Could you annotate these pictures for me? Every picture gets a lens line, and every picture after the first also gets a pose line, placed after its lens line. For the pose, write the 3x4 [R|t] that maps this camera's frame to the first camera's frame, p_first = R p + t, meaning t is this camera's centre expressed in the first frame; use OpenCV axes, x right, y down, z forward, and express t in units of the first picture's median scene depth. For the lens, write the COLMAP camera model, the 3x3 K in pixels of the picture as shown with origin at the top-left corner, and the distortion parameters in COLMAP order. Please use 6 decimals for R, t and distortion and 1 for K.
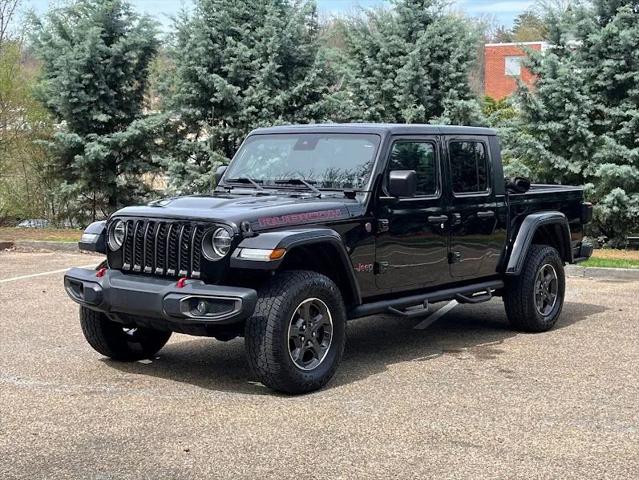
lens RADIAL K [[760.9, 0, 319.5], [0, 760.9, 240.0], [0, 0, 1]] dist [0.103873, 0.002308]
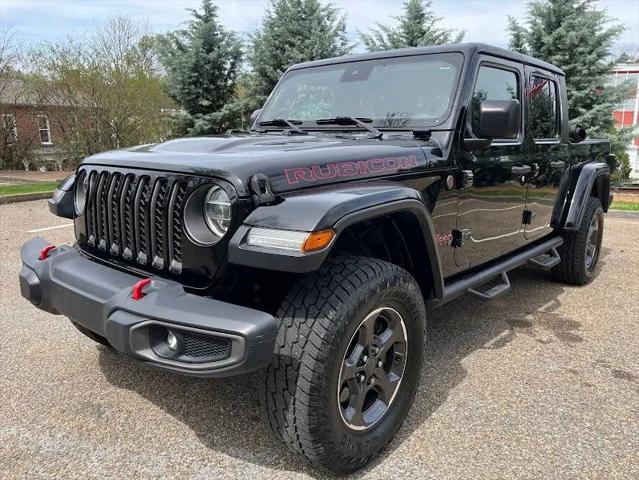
lens RADIAL K [[629.4, 0, 319.5], [0, 629.4, 240.0], [0, 0, 1]] dist [0.044471, -0.020395]
pose [[0.998434, 0.007031, -0.055498, -0.028458], [-0.002429, 0.996584, 0.082552, -0.014315], [0.055889, -0.082288, 0.995040, 0.525929]]
